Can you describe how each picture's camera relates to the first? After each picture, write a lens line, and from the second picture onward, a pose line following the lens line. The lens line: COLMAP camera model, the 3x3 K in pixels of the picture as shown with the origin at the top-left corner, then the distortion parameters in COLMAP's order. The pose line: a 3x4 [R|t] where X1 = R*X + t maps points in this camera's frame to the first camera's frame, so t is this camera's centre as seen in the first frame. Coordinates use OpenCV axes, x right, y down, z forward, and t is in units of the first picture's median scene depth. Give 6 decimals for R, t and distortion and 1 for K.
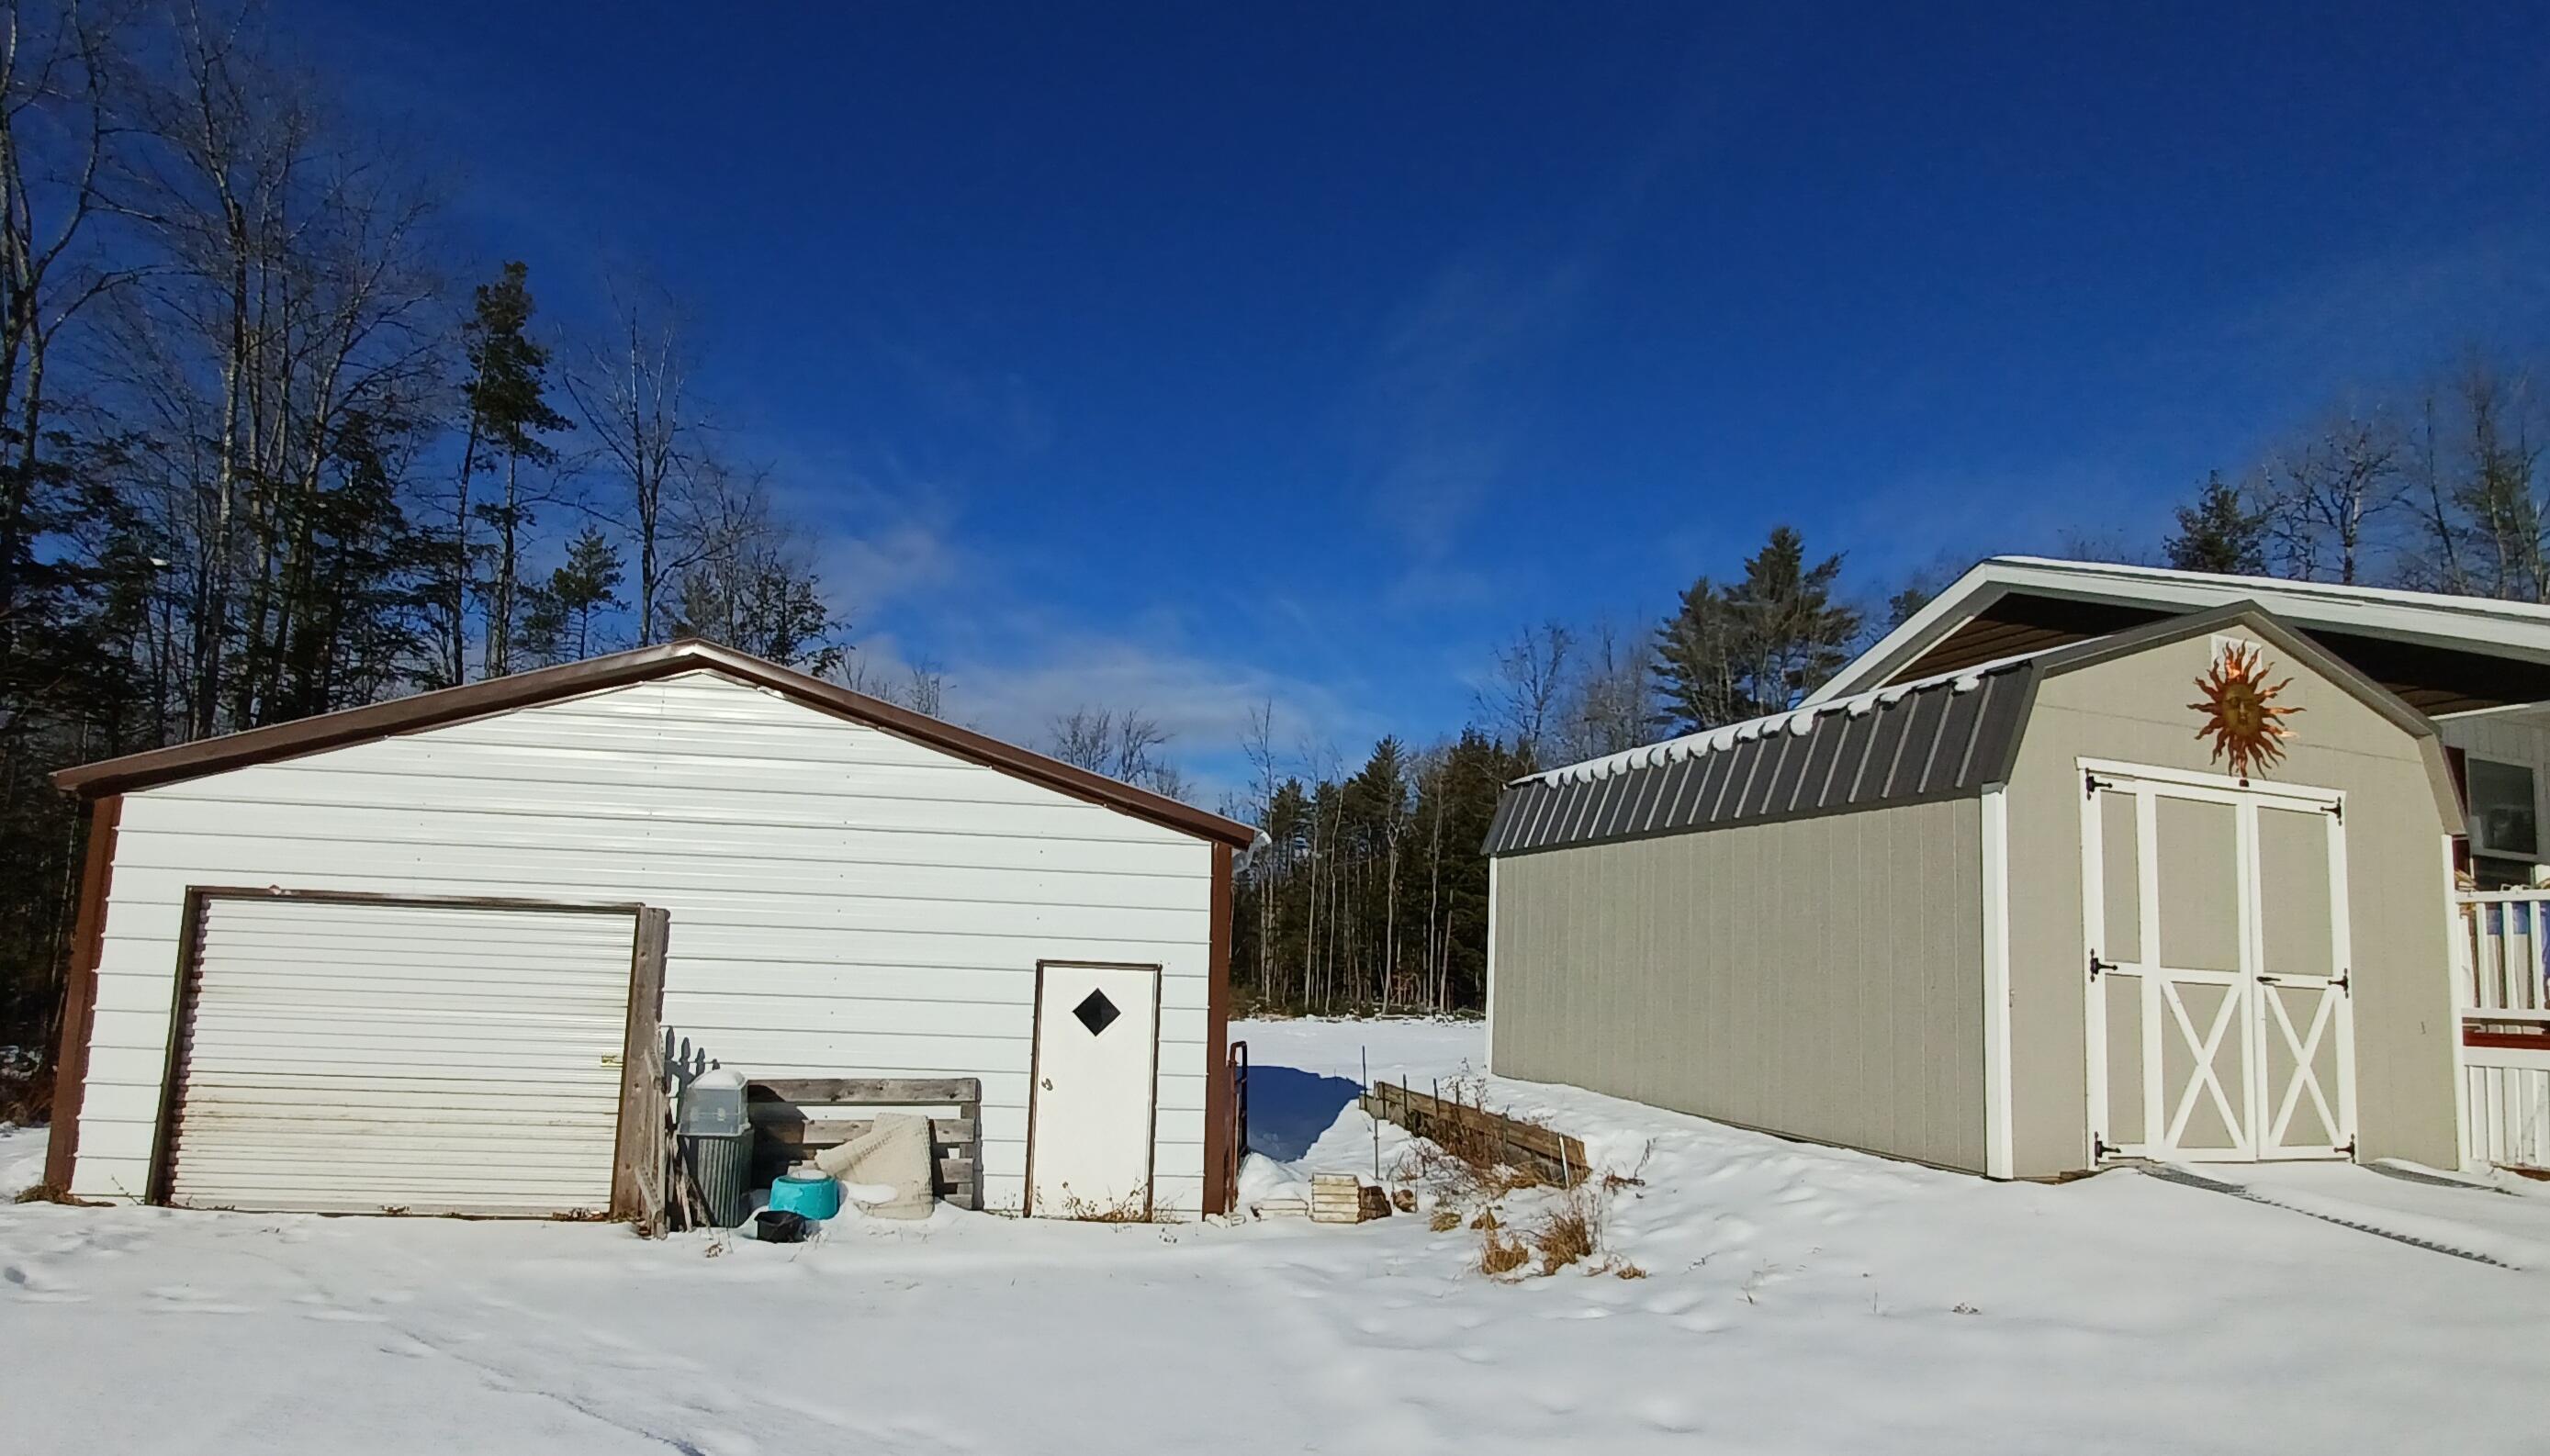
lens RADIAL K [[1109.8, 0, 1275.1], [0, 1109.8, 730.9], [0, 0, 1]] dist [-0.000778, -0.000033]
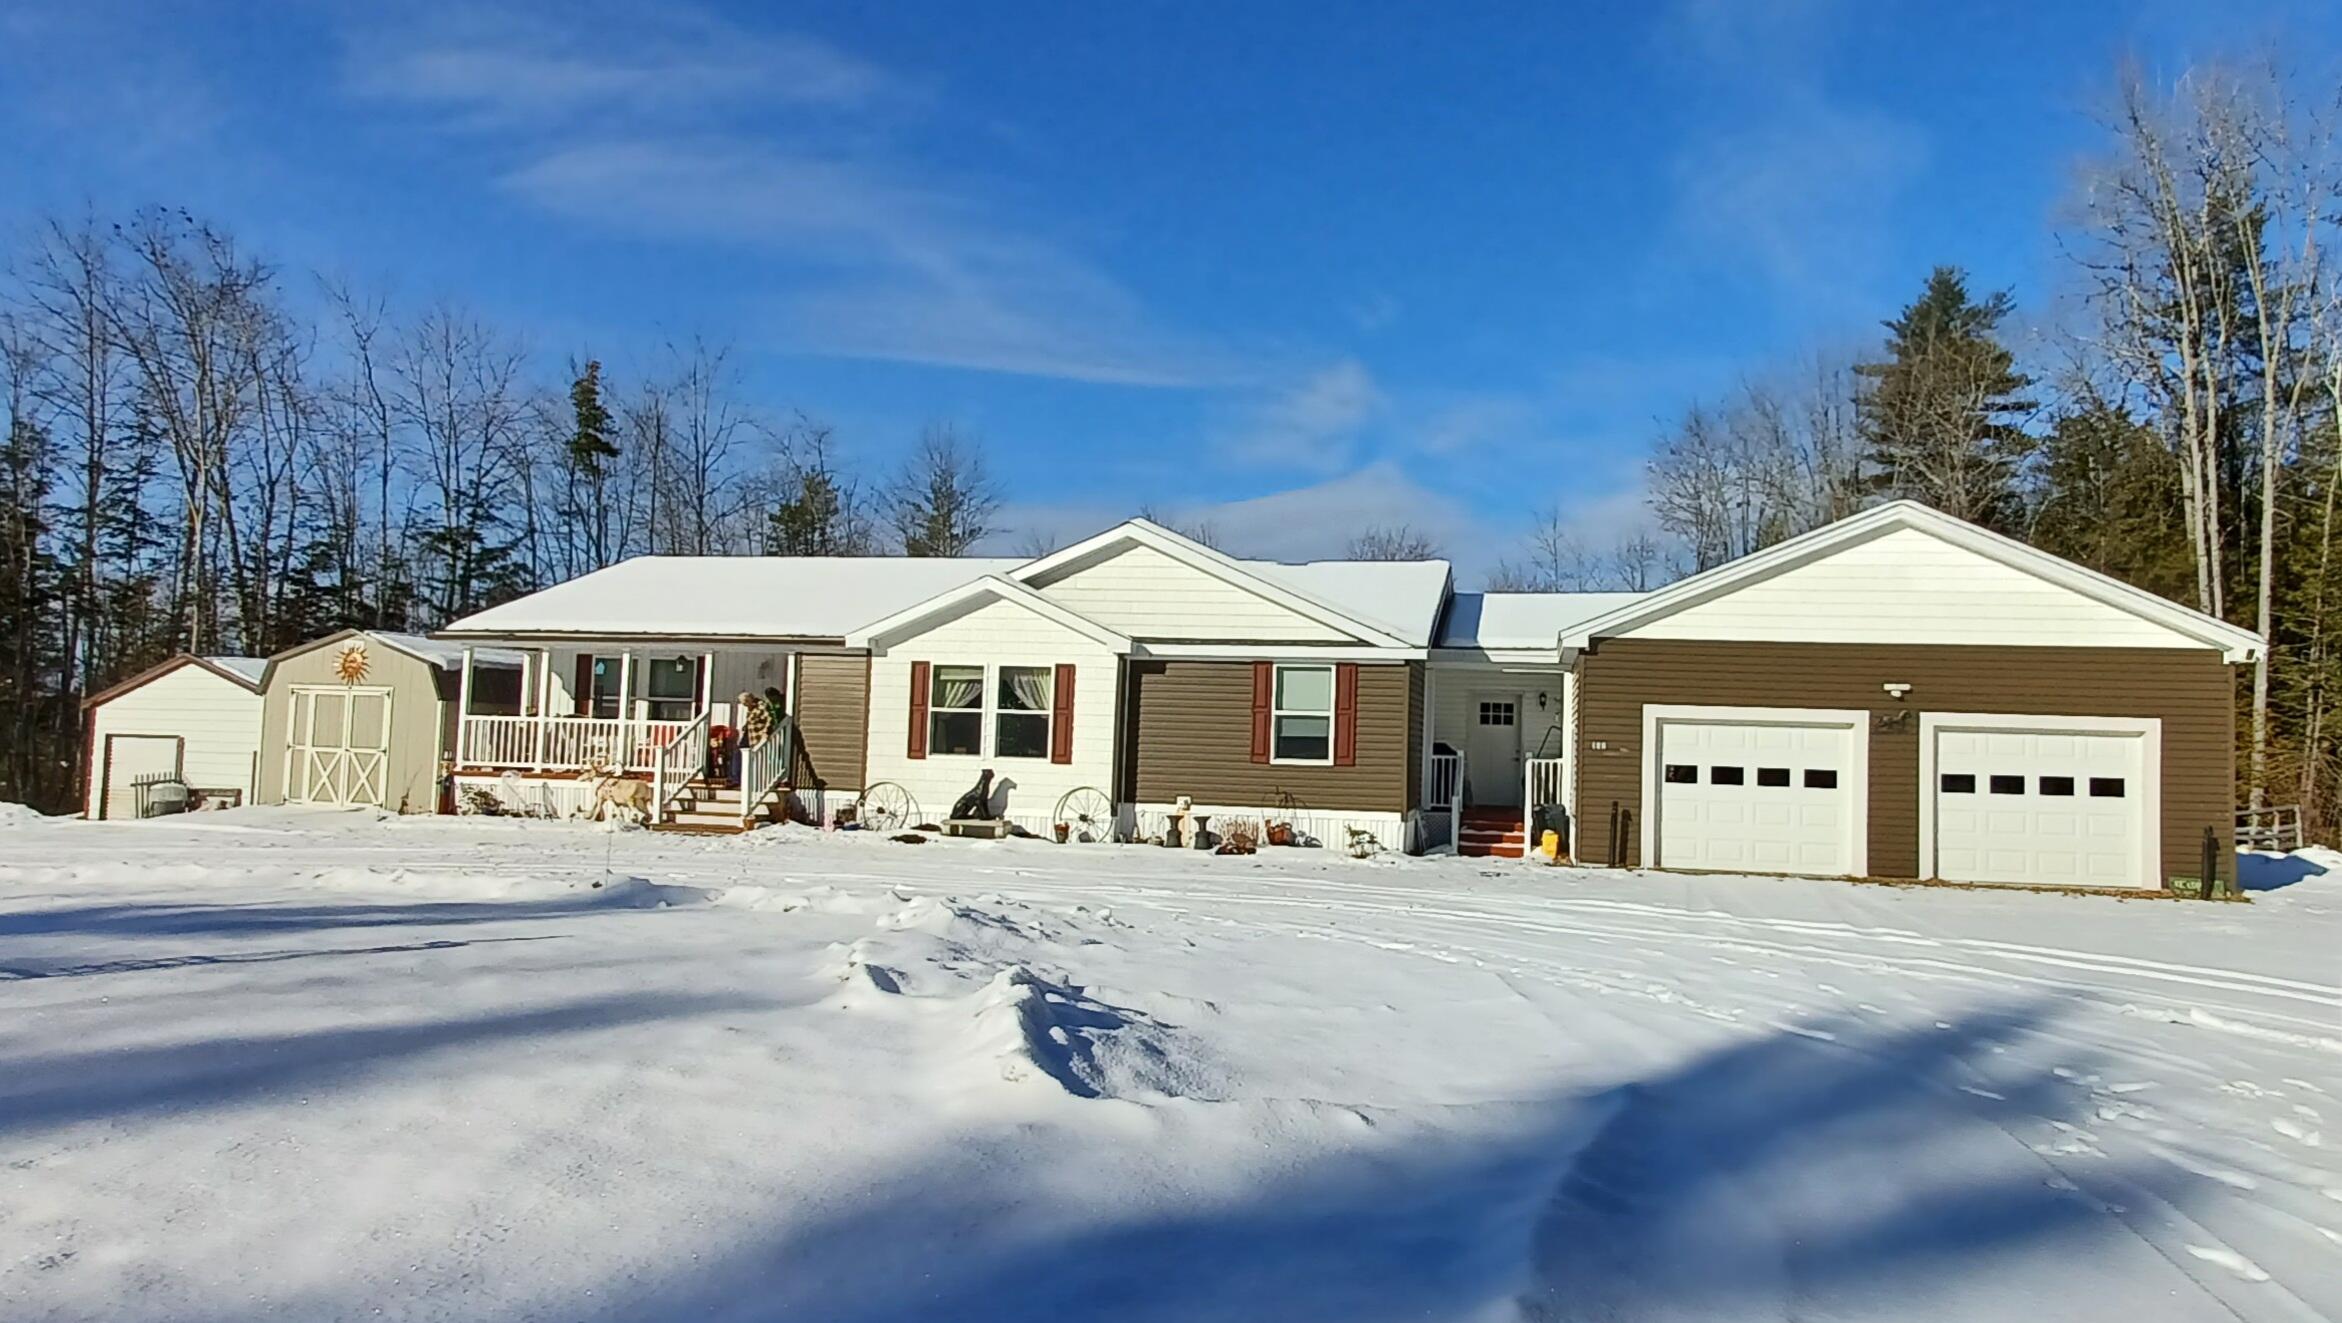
lens RADIAL K [[911.7, 0, 1170.4], [0, 911.7, 659.1], [0, 0, 1]] dist [-0.001275, -0.000087]
pose [[0.928902, -0.054892, -0.366234, 3.377924], [0.100782, 0.989098, 0.107369, -0.064916], [0.356348, -0.136645, 0.924307, -0.442993]]
